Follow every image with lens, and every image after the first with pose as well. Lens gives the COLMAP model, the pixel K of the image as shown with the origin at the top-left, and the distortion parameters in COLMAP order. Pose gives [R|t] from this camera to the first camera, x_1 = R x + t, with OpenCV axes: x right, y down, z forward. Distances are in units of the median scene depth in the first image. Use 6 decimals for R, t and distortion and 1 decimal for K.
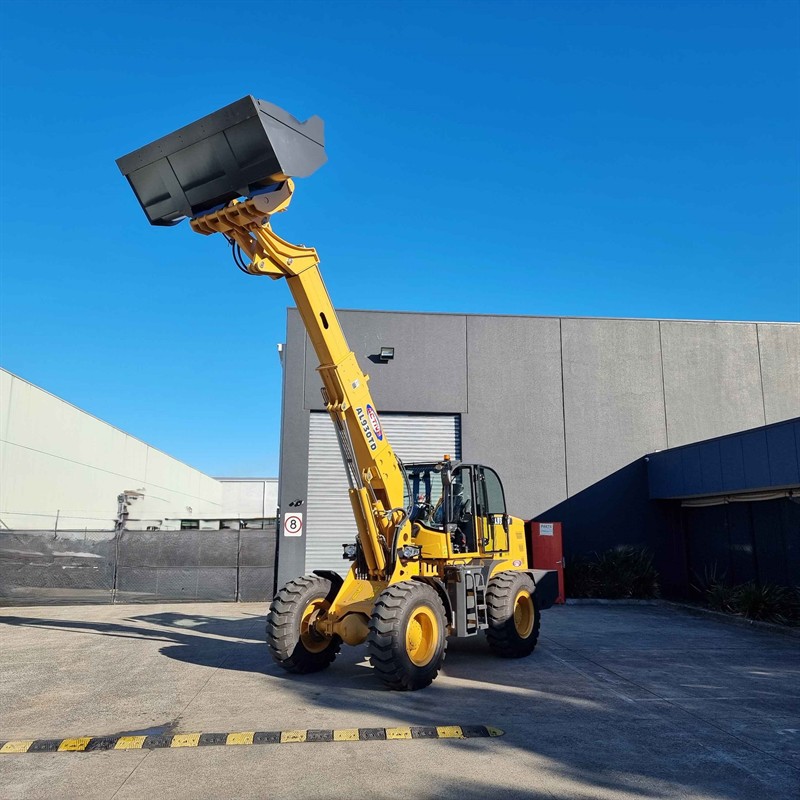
lens RADIAL K [[743.4, 0, 399.3], [0, 743.4, 381.7], [0, 0, 1]] dist [0.052273, 0.000000]
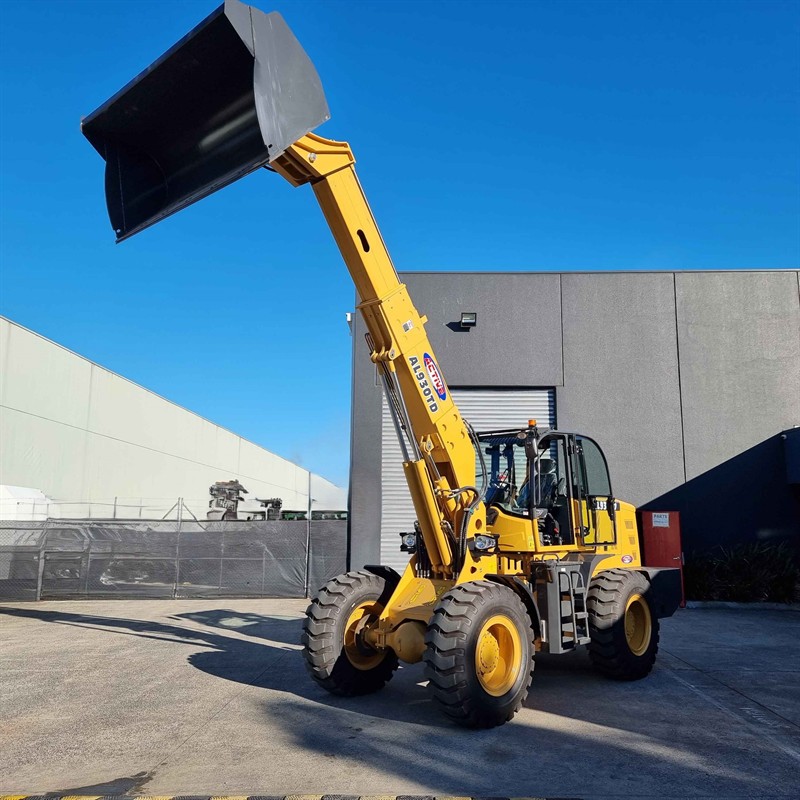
lens RADIAL K [[743.4, 0, 409.1], [0, 743.4, 398.9], [0, 0, 1]] dist [0.052273, 0.000000]
pose [[0.992746, -0.018696, -0.118769, 0.029859], [0.022165, 0.999363, 0.027960, 0.053197], [0.118170, -0.030389, 0.992528, 0.218822]]
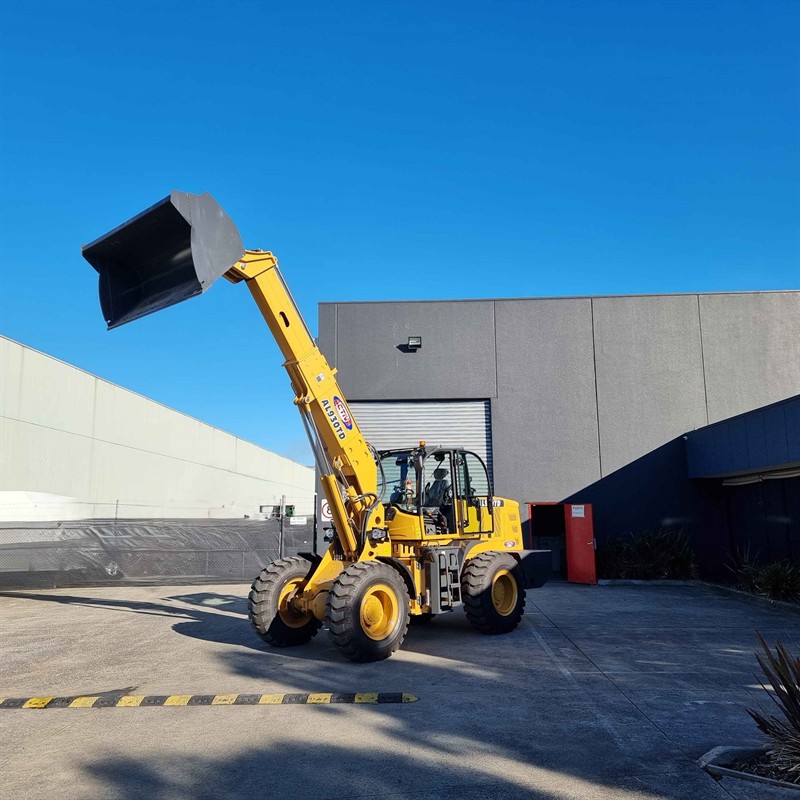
lens RADIAL K [[743.4, 0, 398.5], [0, 743.4, 392.5], [0, 0, 1]] dist [0.052273, 0.000000]
pose [[0.989746, -0.038335, -0.137599, 0.181887], [0.042904, 0.998617, 0.030393, -0.002454], [0.136243, -0.035985, 0.990022, -0.030423]]
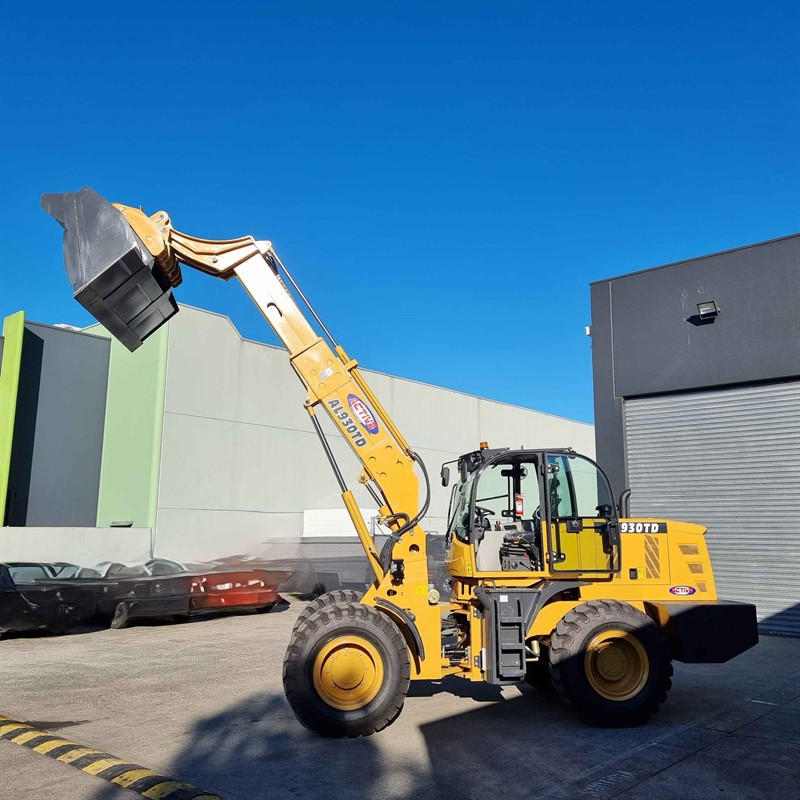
lens RADIAL K [[743.4, 0, 404.1], [0, 743.4, 402.0], [0, 0, 1]] dist [0.052273, 0.000000]
pose [[0.678158, -0.130483, -0.723239, 0.582582], [0.143582, 0.988671, -0.043739, 0.081406], [0.720753, -0.074182, 0.689211, 0.430477]]
